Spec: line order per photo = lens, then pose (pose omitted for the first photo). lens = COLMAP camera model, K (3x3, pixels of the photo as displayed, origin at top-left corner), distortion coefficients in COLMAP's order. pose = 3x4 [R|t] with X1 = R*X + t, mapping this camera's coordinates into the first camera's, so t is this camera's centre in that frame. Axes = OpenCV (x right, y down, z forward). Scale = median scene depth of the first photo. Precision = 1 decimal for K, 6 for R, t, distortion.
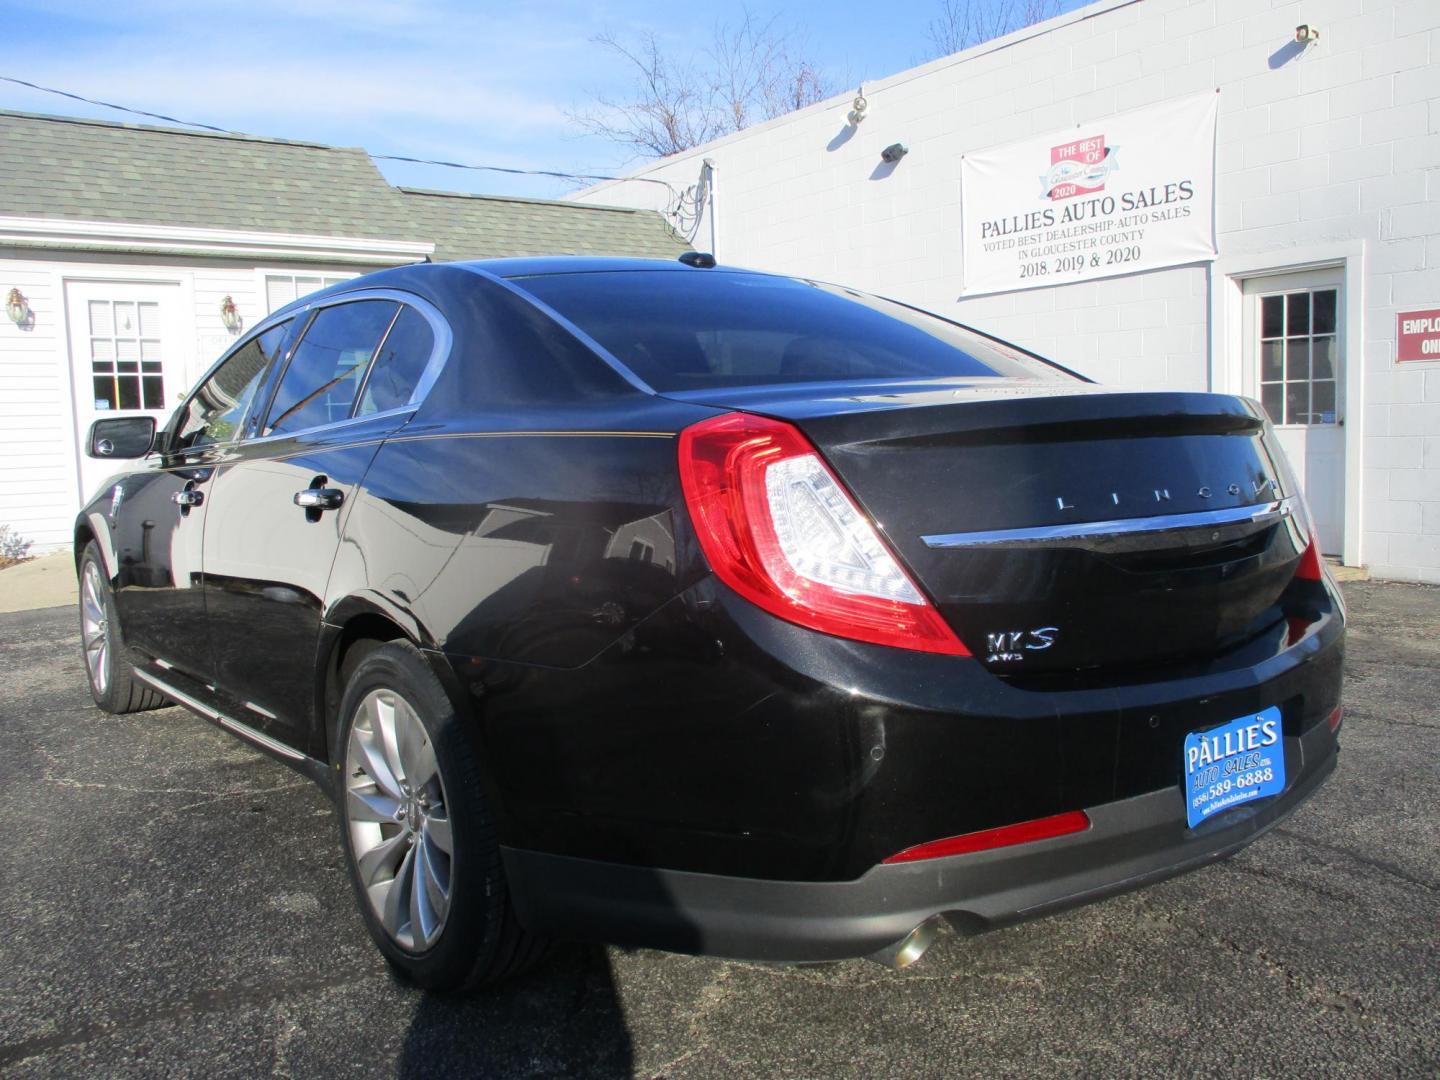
lens RADIAL K [[1210.8, 0, 742.0], [0, 1210.8, 533.4], [0, 0, 1]] dist [-0.019205, -0.002600]
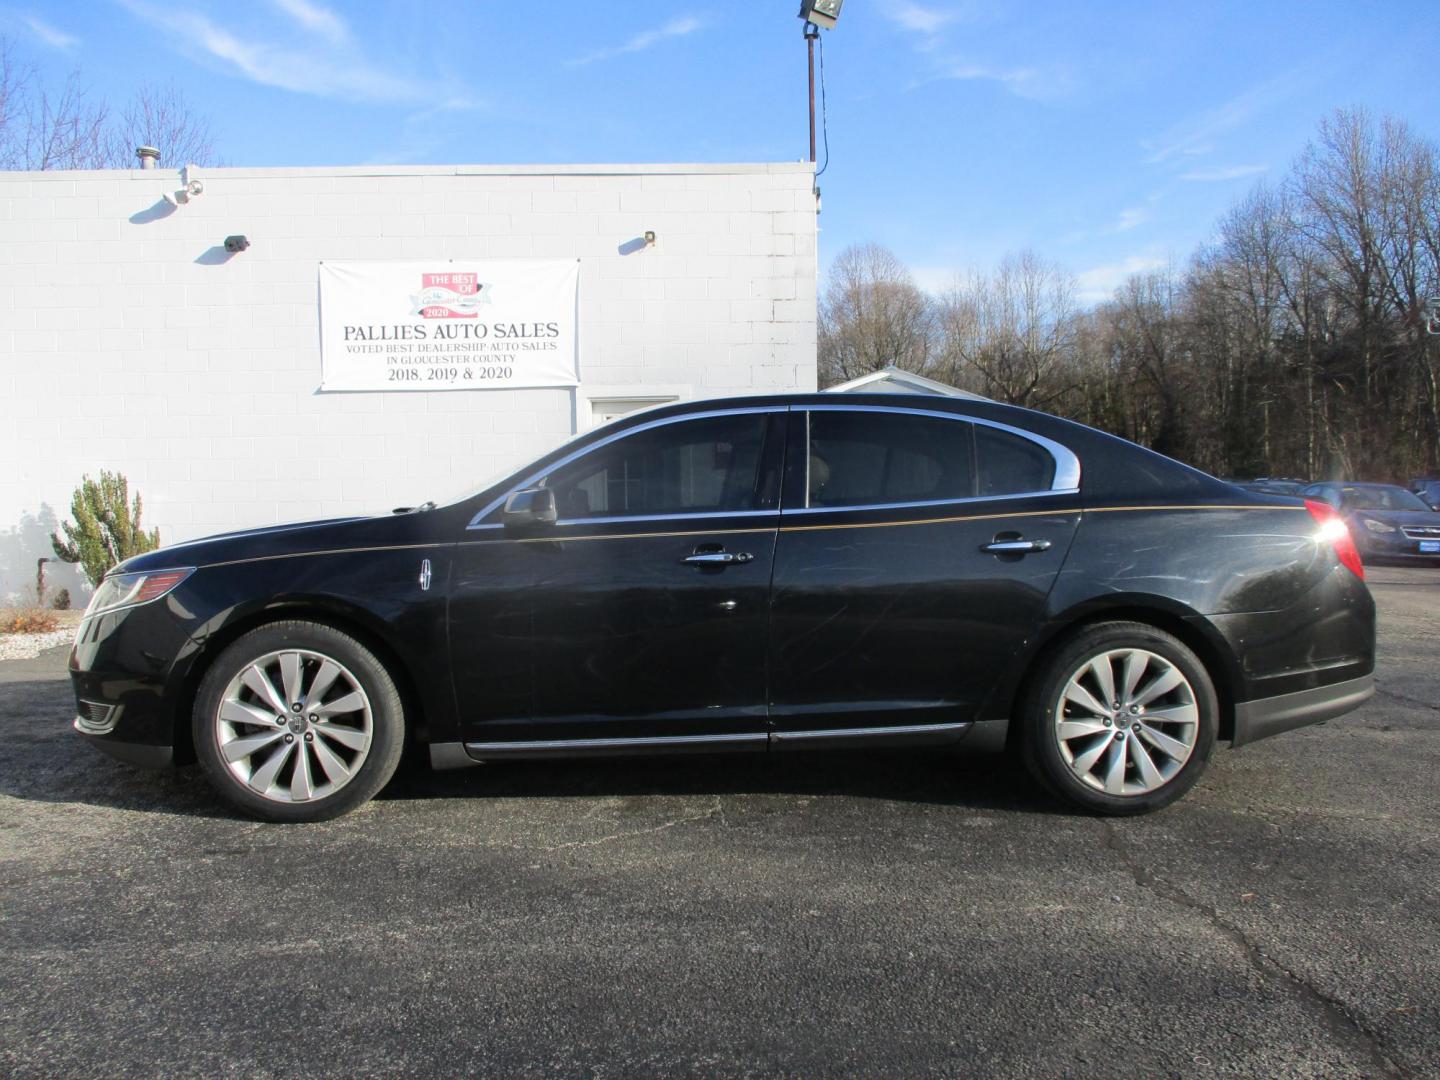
lens RADIAL K [[1209.8, 0, 712.7], [0, 1209.8, 541.5], [0, 0, 1]] dist [-0.020080, -0.003170]
pose [[0.564494, -0.012648, 0.825340, -0.567333], [0.069609, 0.997050, -0.032331, -0.003254], [-0.822497, 0.075702, 0.563710, 0.132056]]
